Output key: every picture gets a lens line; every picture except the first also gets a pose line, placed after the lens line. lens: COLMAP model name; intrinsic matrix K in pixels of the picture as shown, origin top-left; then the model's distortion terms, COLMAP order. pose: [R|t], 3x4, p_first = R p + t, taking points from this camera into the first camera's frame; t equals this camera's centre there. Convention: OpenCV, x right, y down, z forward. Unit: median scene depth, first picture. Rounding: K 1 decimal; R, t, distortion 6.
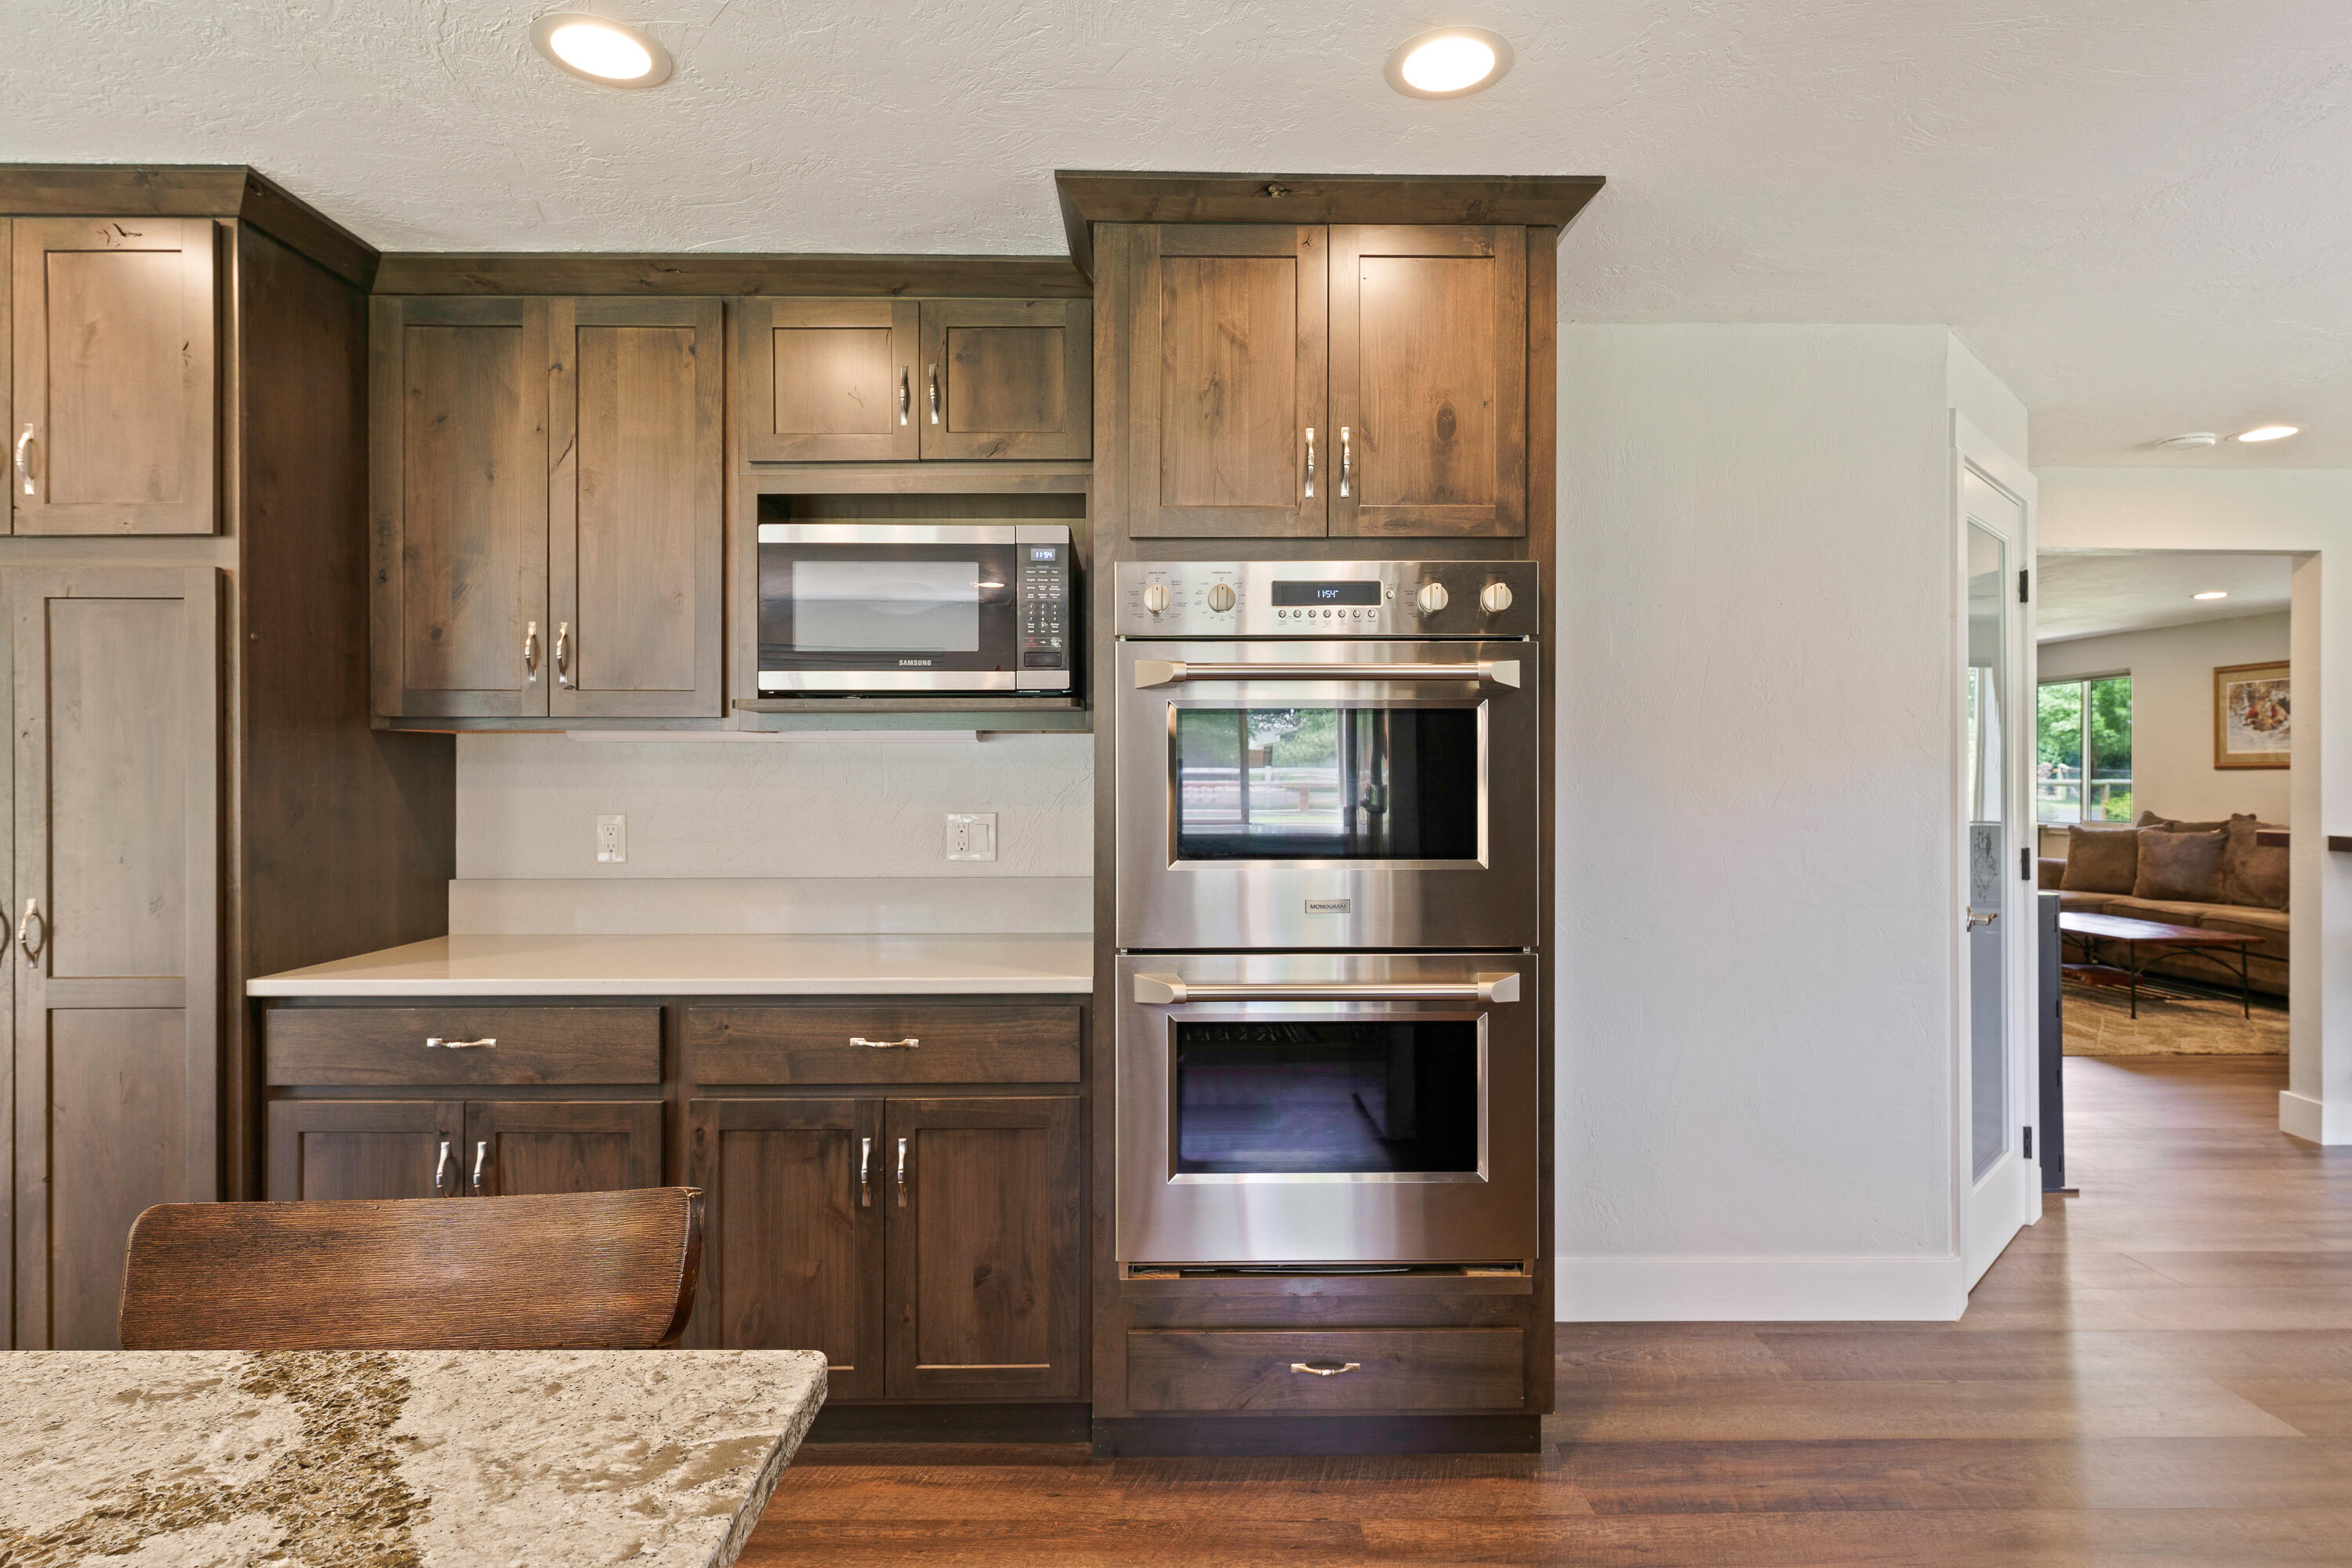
lens RADIAL K [[1235.5, 0, 1178.0], [0, 1235.5, 772.4], [0, 0, 1]] dist [0.003190, -0.001110]
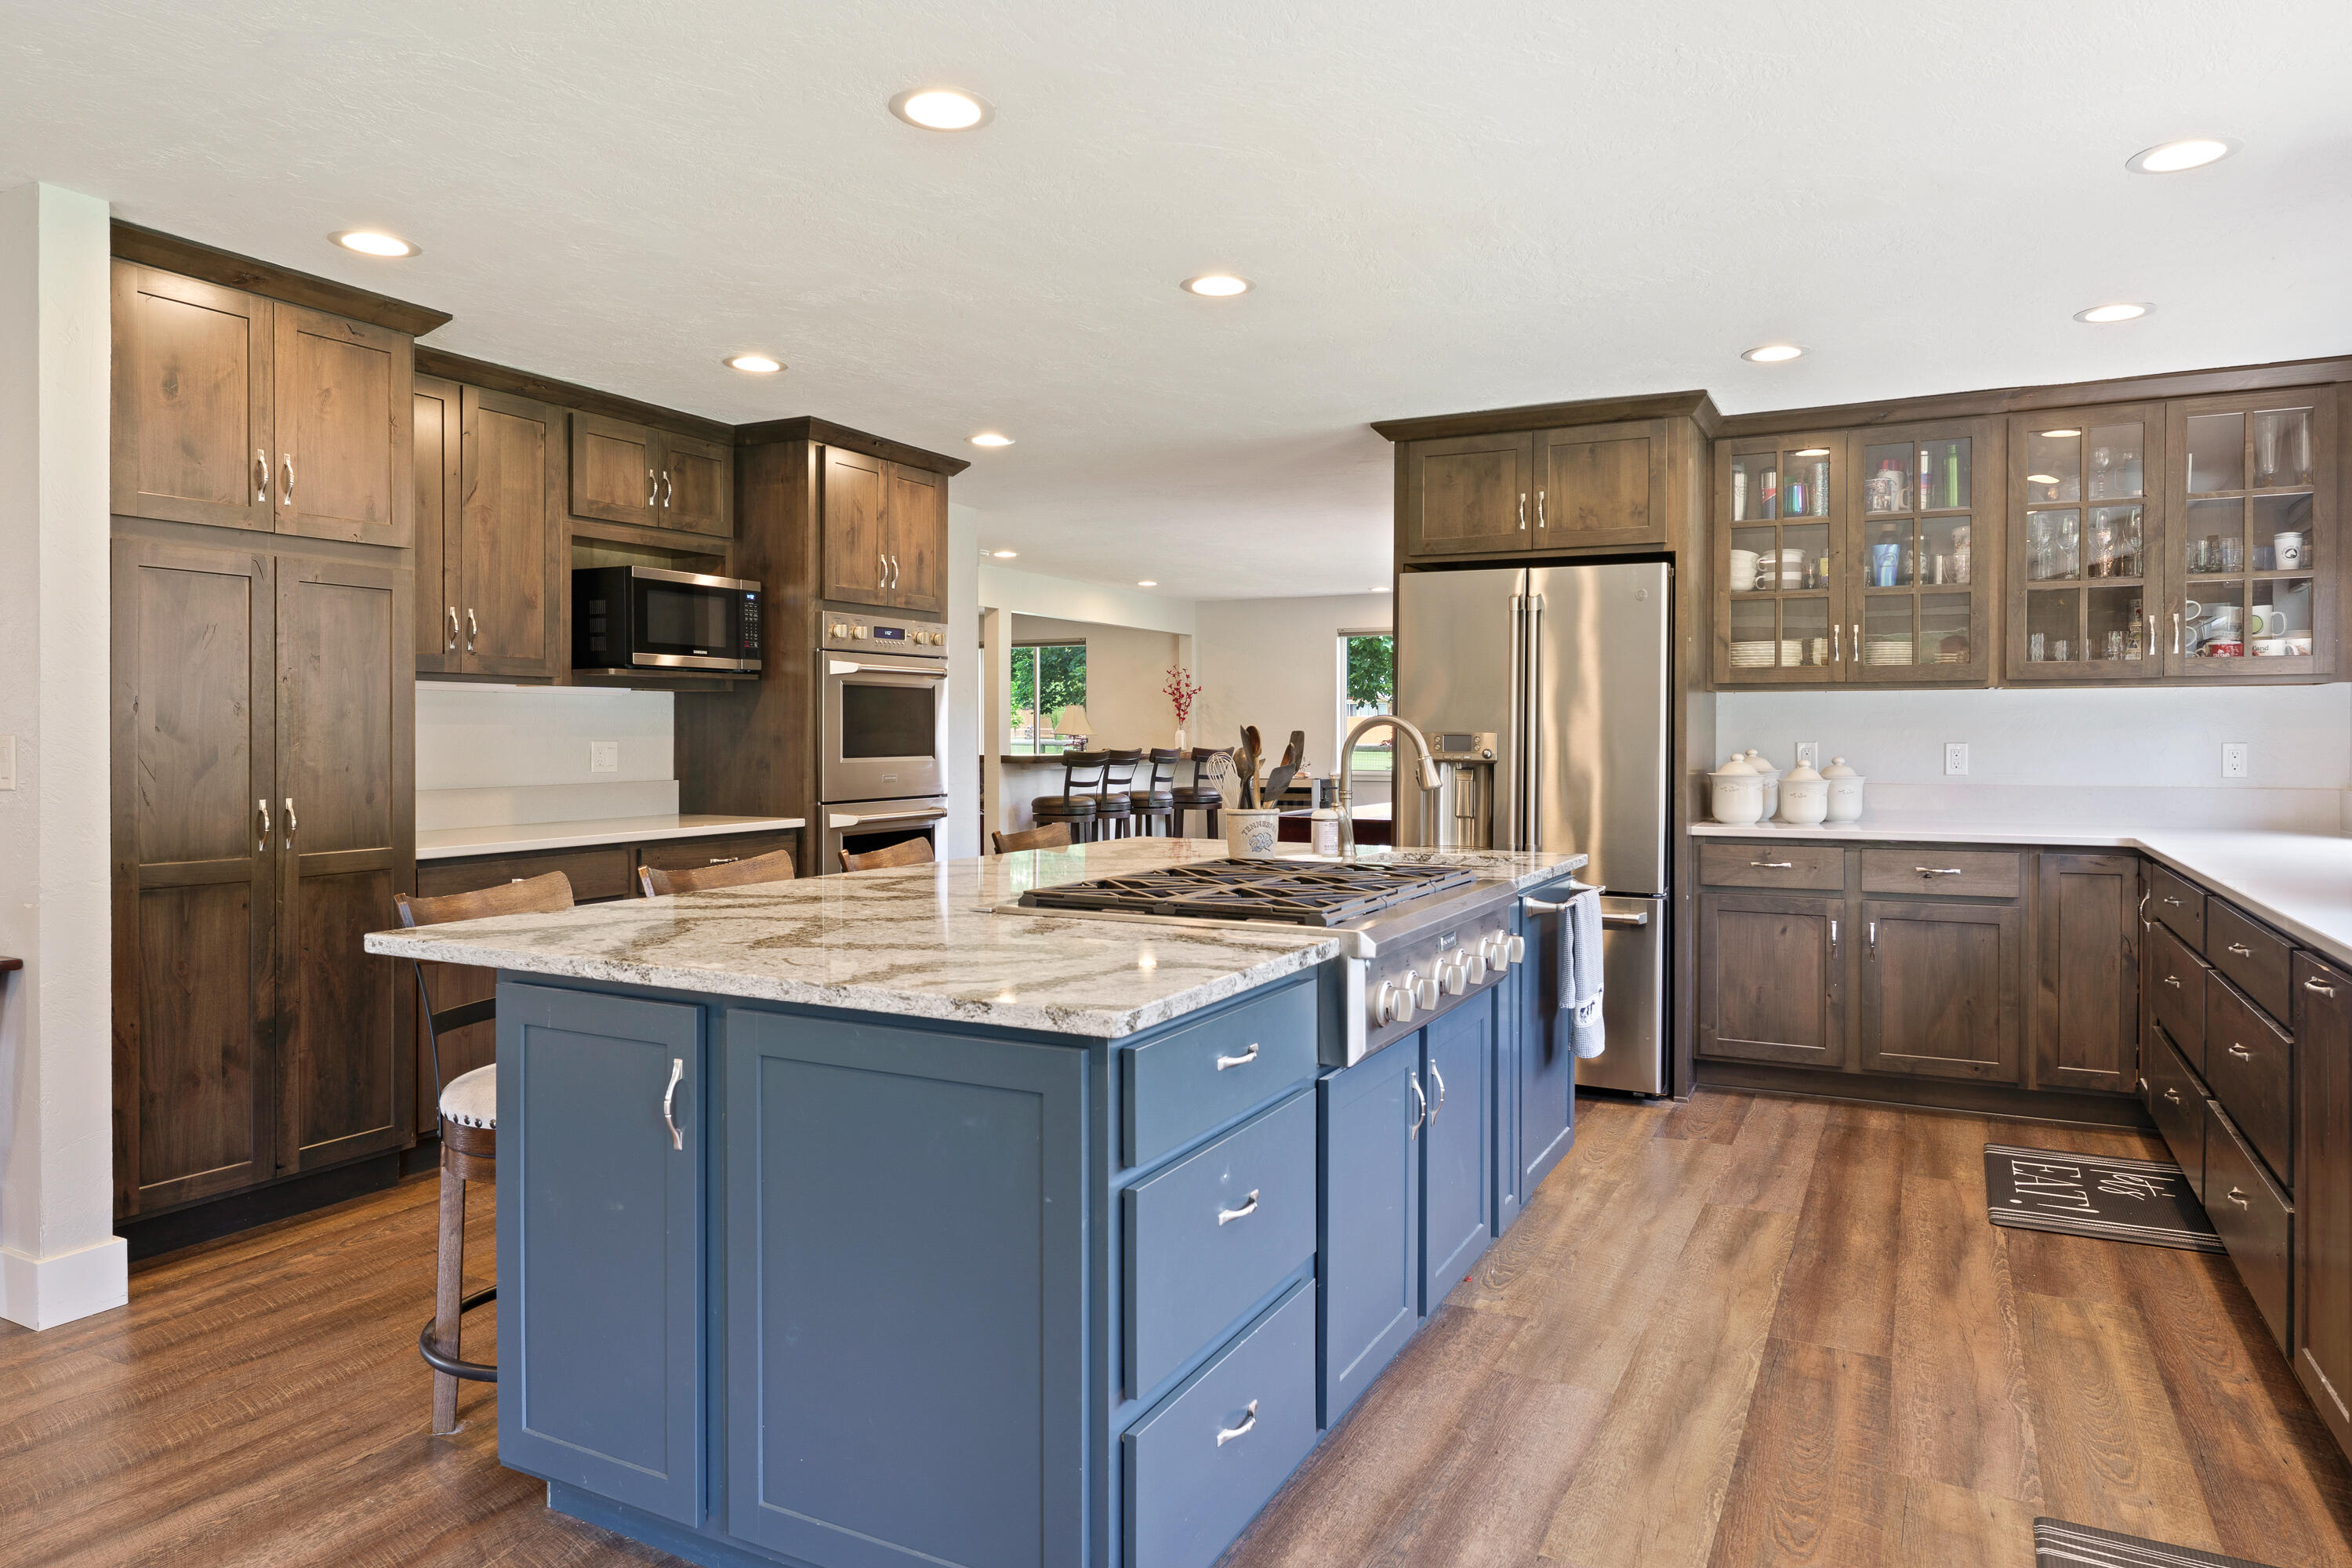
lens RADIAL K [[1459.9, 0, 1171.5], [0, 1459.9, 744.6], [0, 0, 1]] dist [-0.001456, -0.000845]
pose [[0.474031, -0.006167, 0.880487, -0.639495], [-0.002691, 0.999961, 0.008452, 0.008847], [-0.880504, -0.006376, 0.473996, -0.216393]]
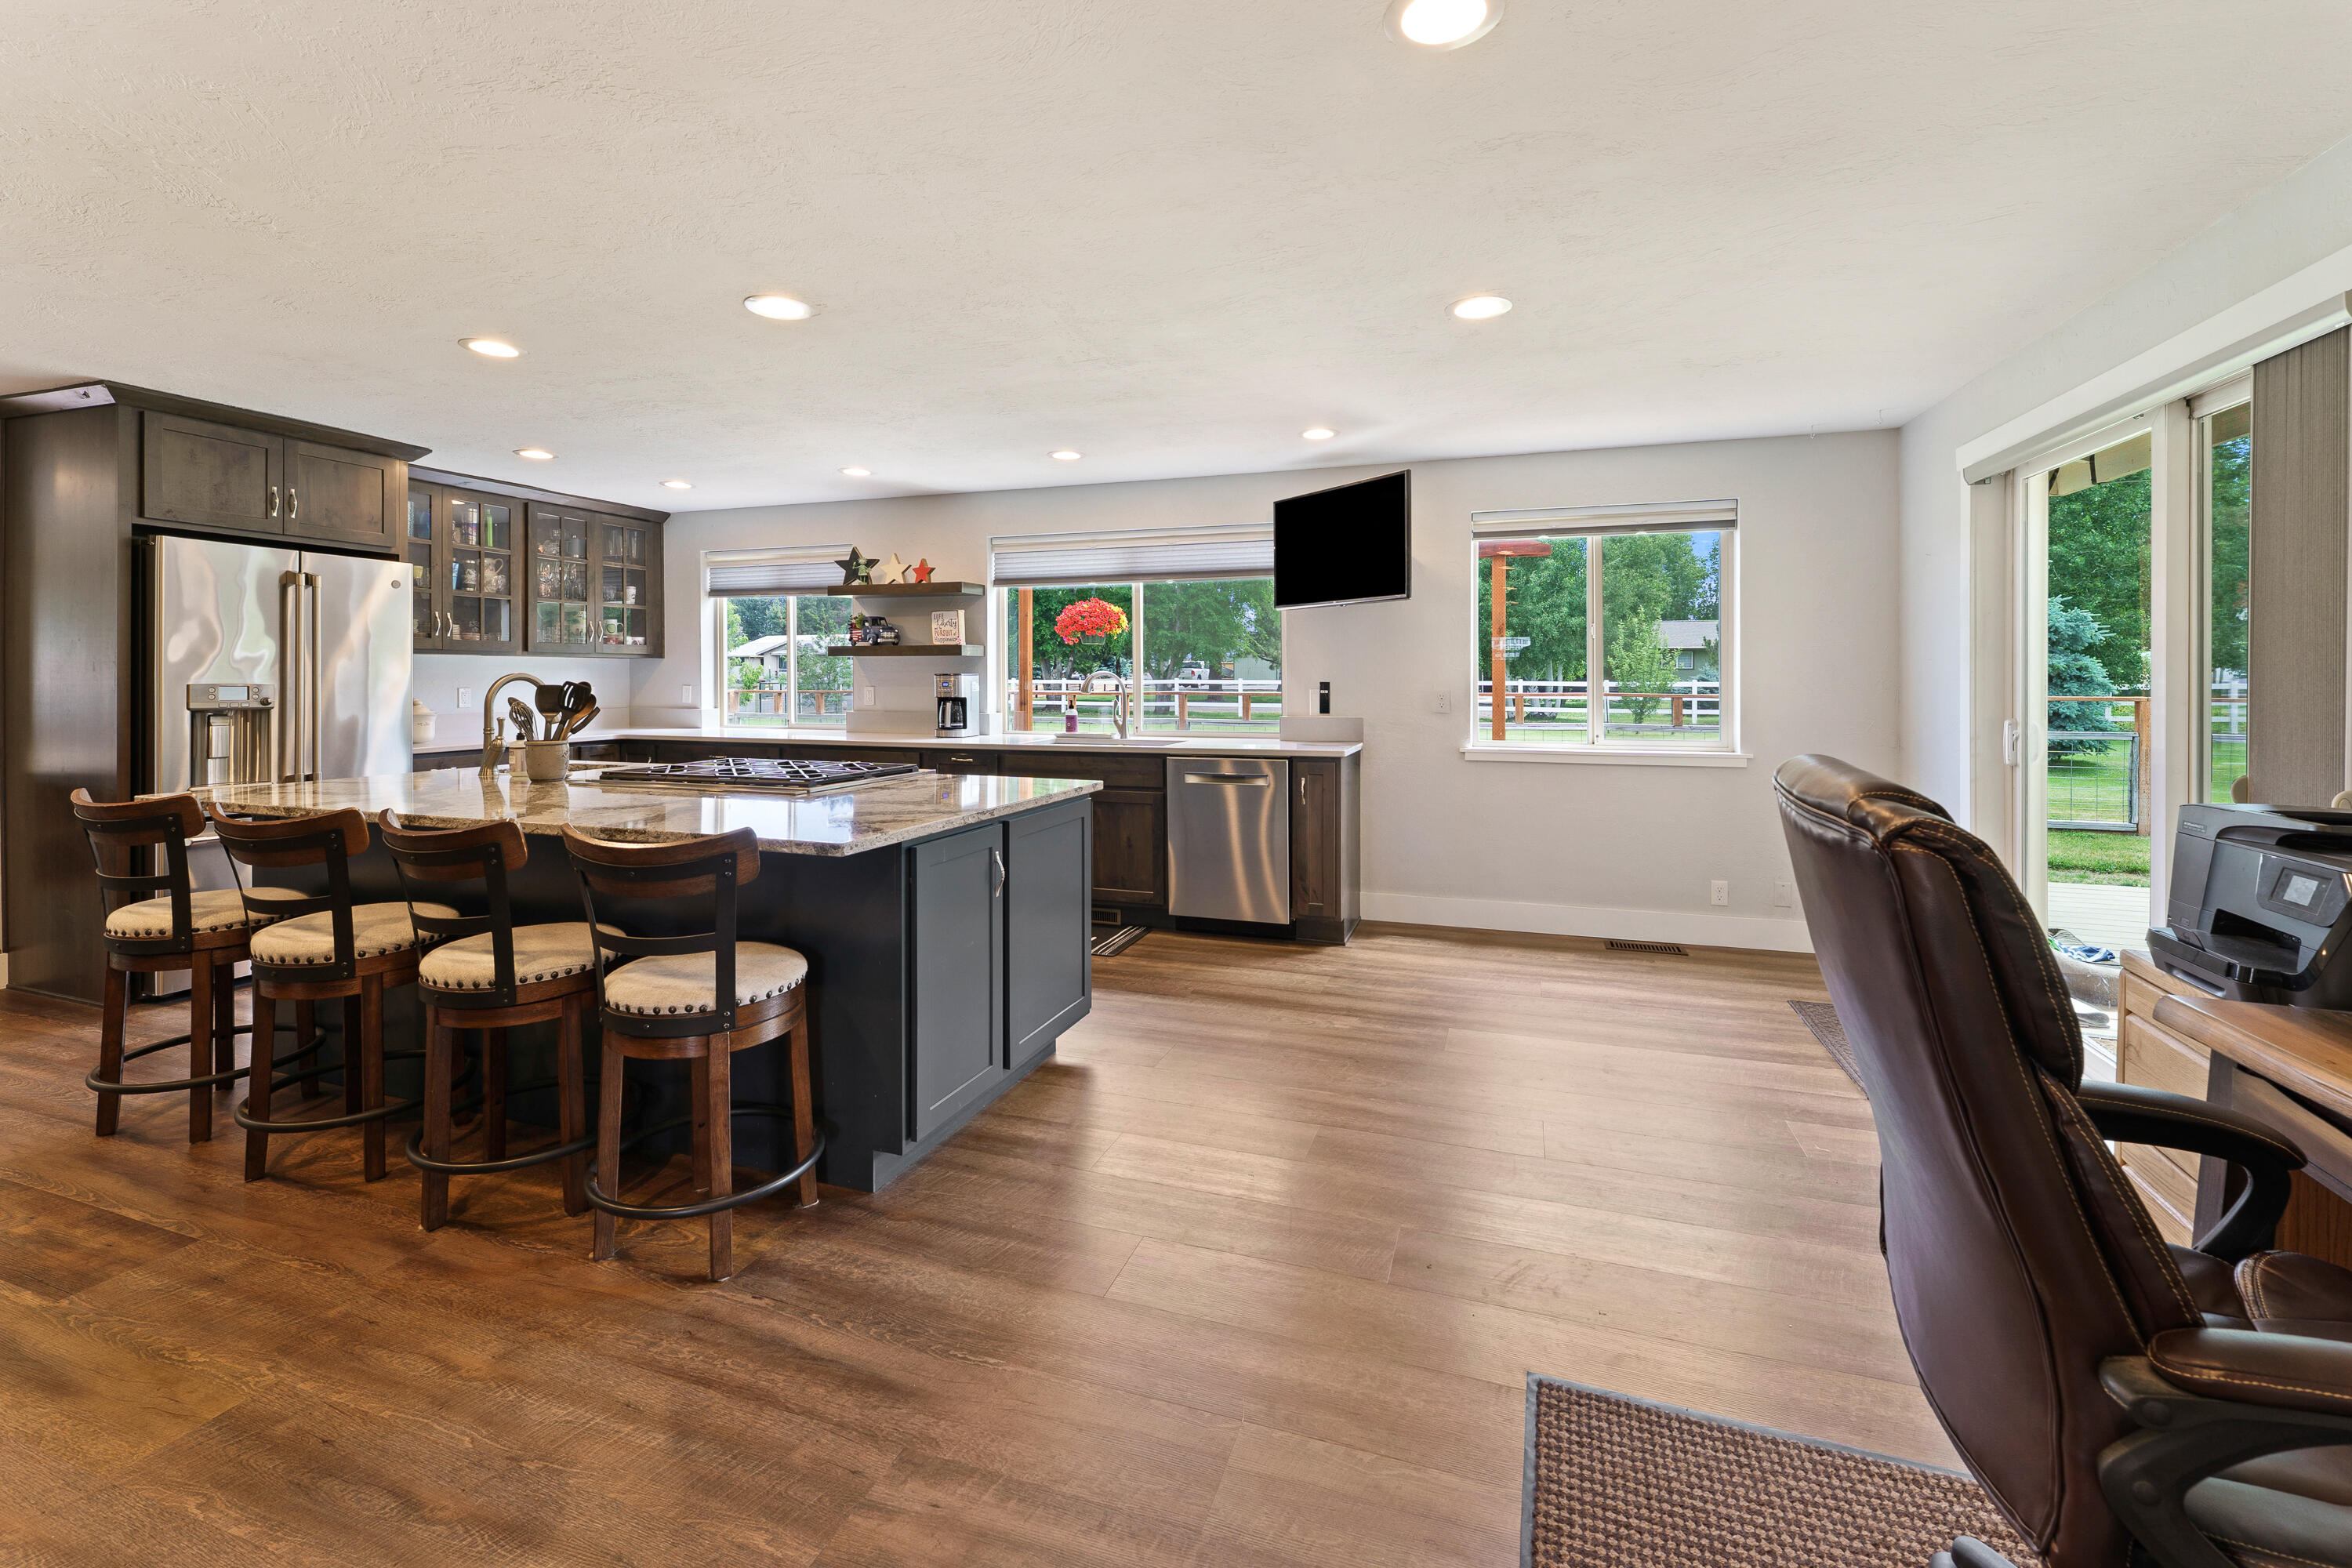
lens RADIAL K [[985.6, 0, 1184.8], [0, 985.6, 677.3], [0, 0, 1]] dist [-0.000275, -0.000066]
pose [[-0.940200, -0.002096, 0.340616, -0.636531], [-0.003067, 0.999993, -0.002313, 0.004173], [-0.340609, -0.003219, -0.940200, 0.382701]]
